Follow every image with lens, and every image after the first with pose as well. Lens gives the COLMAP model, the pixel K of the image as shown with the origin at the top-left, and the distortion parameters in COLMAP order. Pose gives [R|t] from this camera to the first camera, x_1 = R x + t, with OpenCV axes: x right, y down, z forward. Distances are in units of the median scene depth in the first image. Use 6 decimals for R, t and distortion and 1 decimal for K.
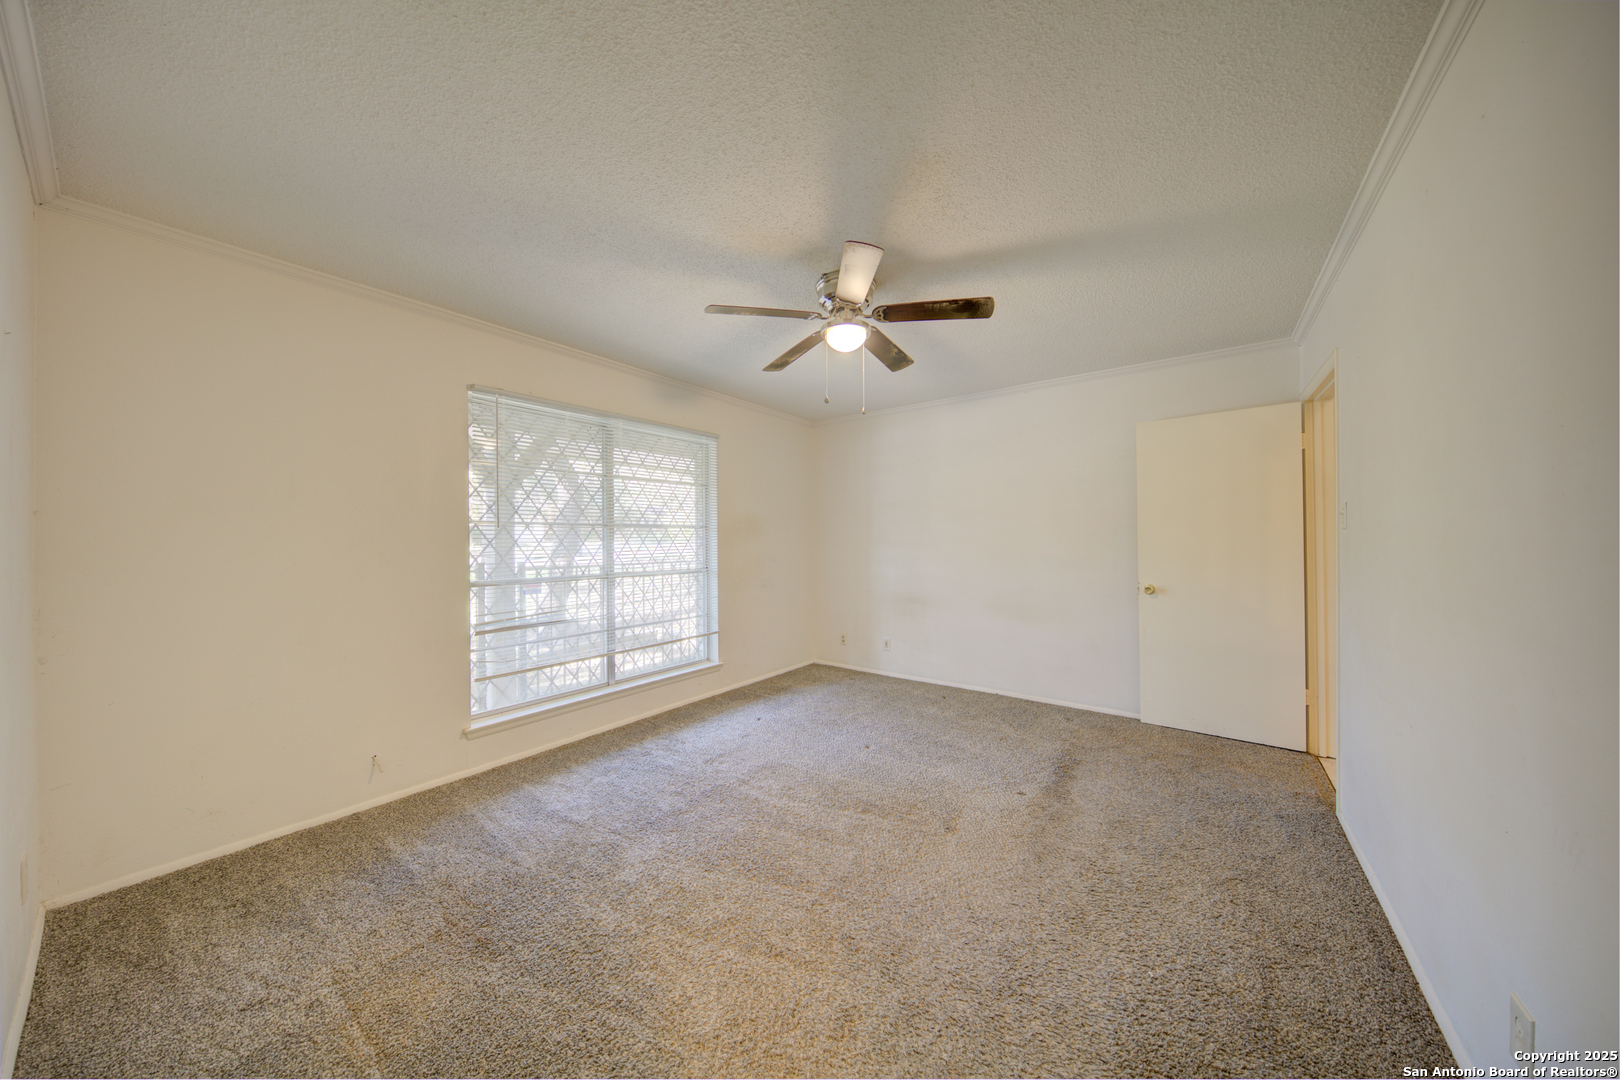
lens RADIAL K [[517.1, 0, 810.5], [0, 517.1, 536.1], [0, 0, 1]] dist [0.001903, -0.000273]
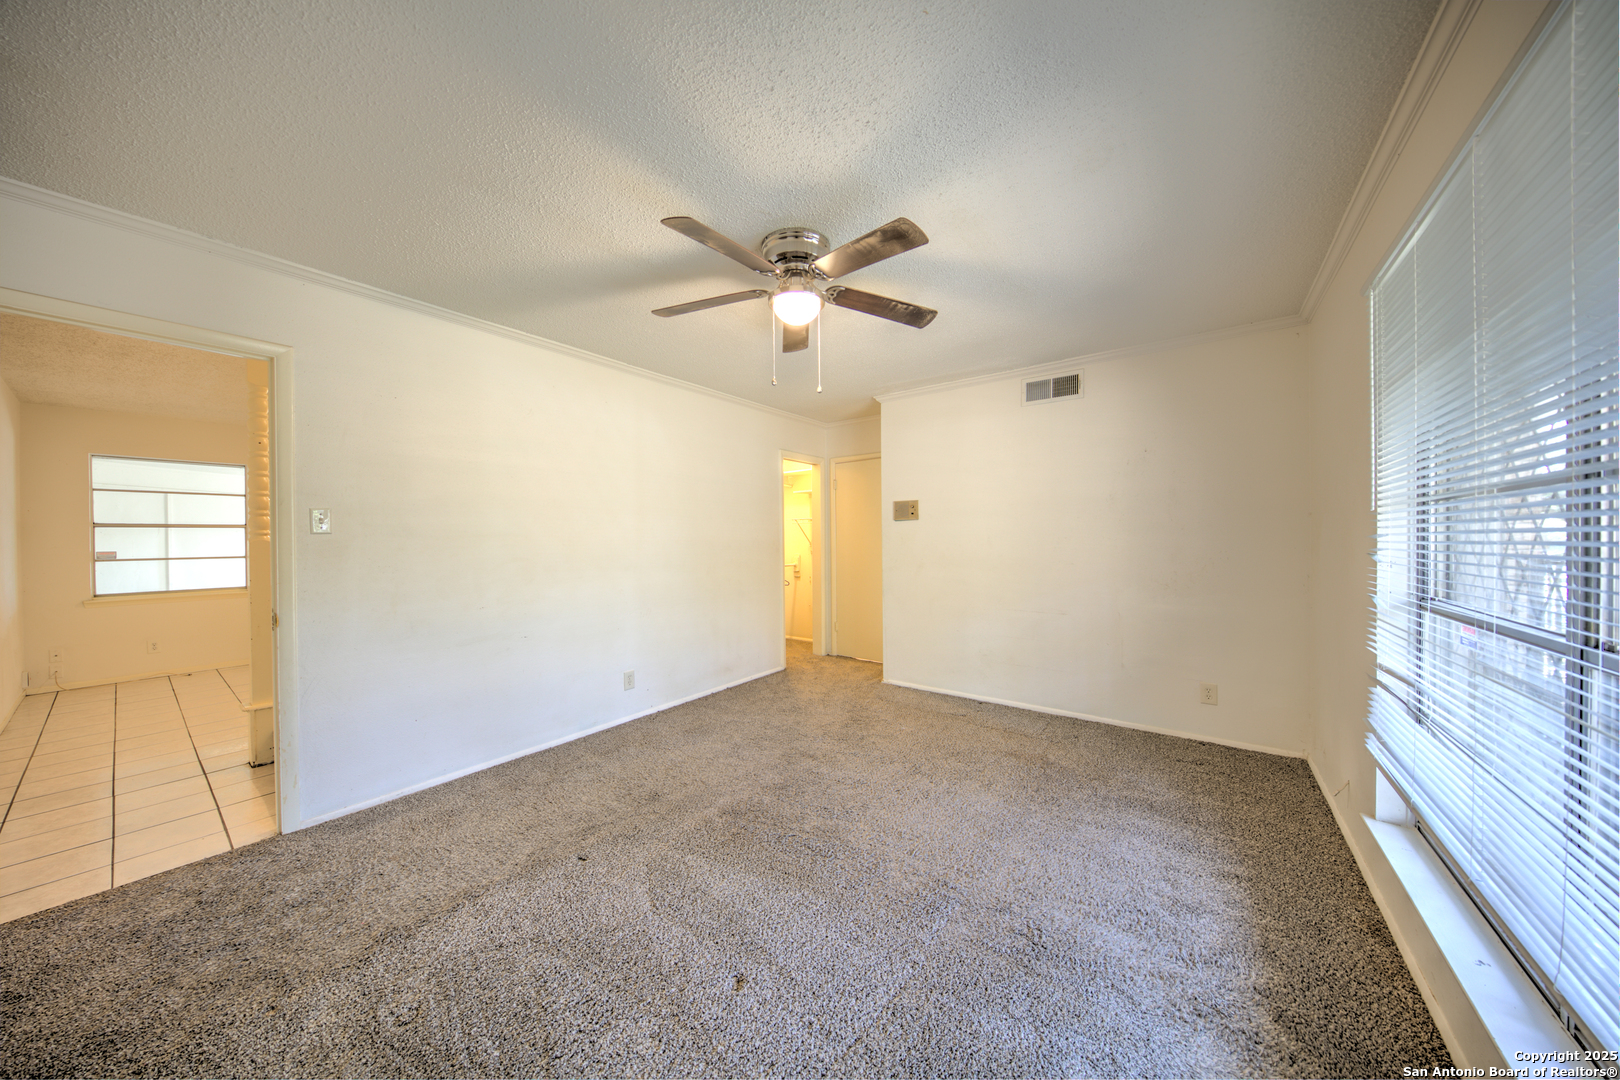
lens RADIAL K [[517.1, 0, 813.7], [0, 517.1, 541.5], [0, 0, 1]] dist [0.001903, -0.000273]
pose [[-0.999891, 0.011979, -0.008585, 0.033660], [0.011924, 0.999908, 0.006471, 0.007429], [0.008661, 0.006368, -0.999942, 1.273568]]
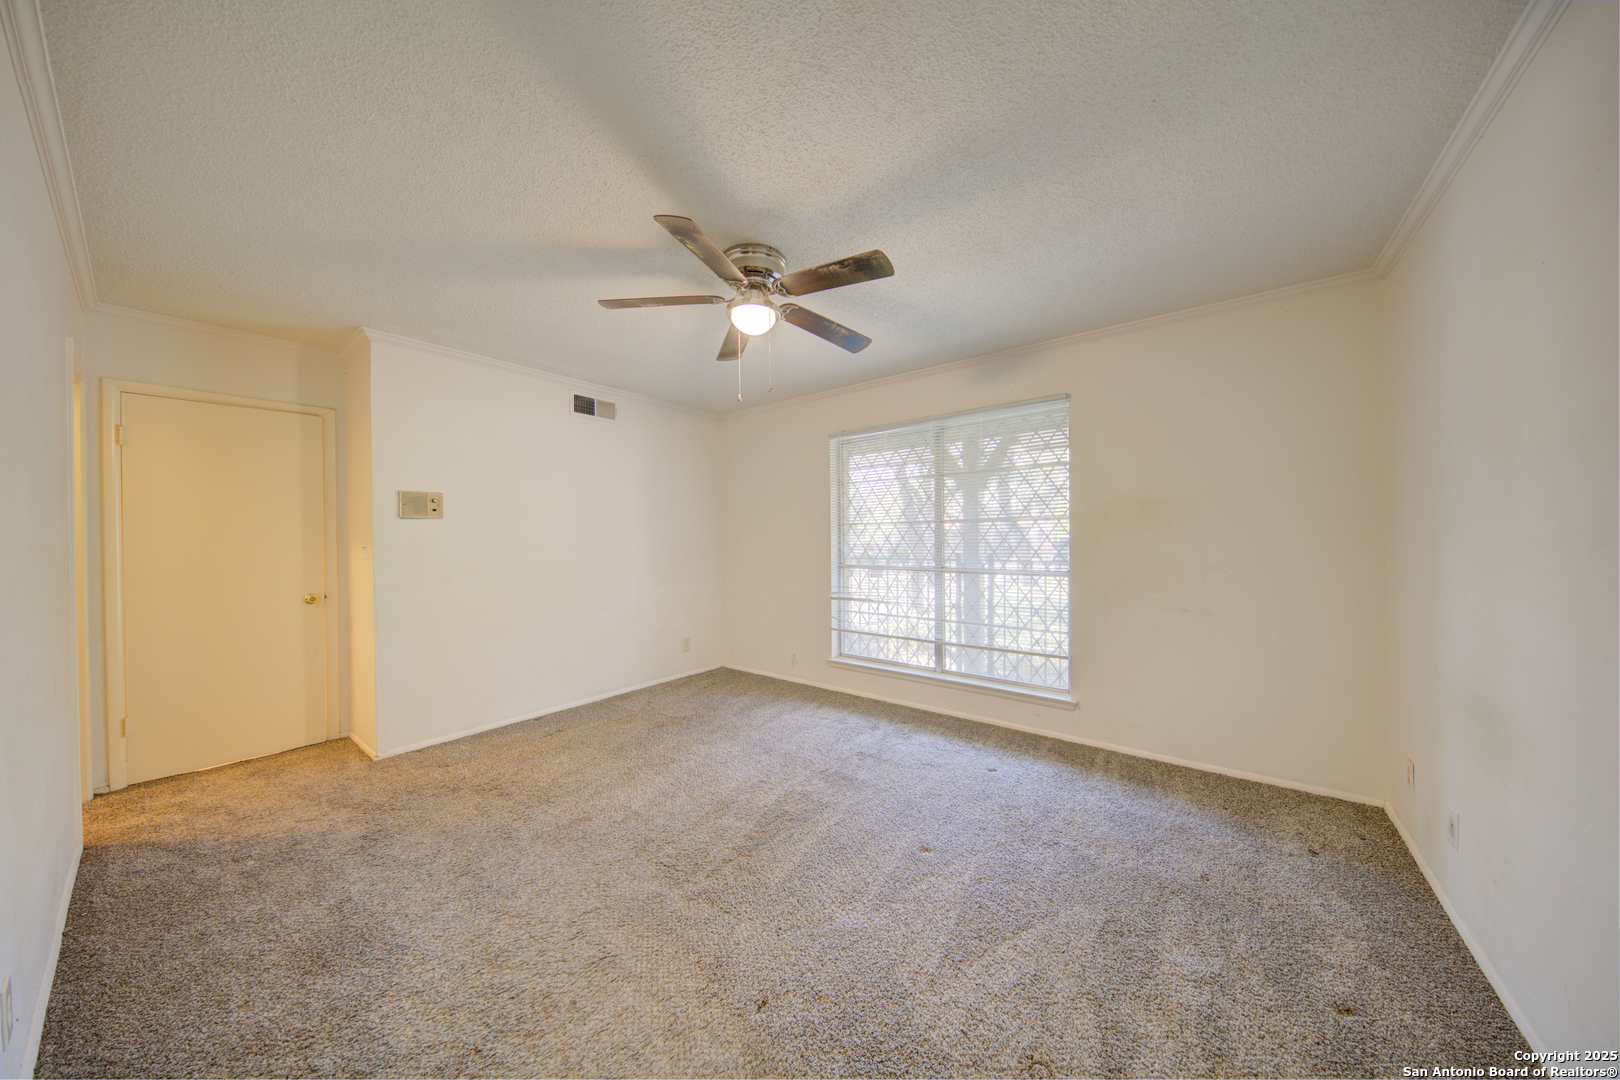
lens RADIAL K [[517.1, 0, 814.1], [0, 517.1, 537.4], [0, 0, 1]] dist [0.001903, -0.000273]
pose [[-0.014141, 0.003714, -0.999893, 0.669673], [0.011851, 0.999923, 0.003546, 0.005623], [0.999830, -0.011800, -0.014184, 0.757519]]
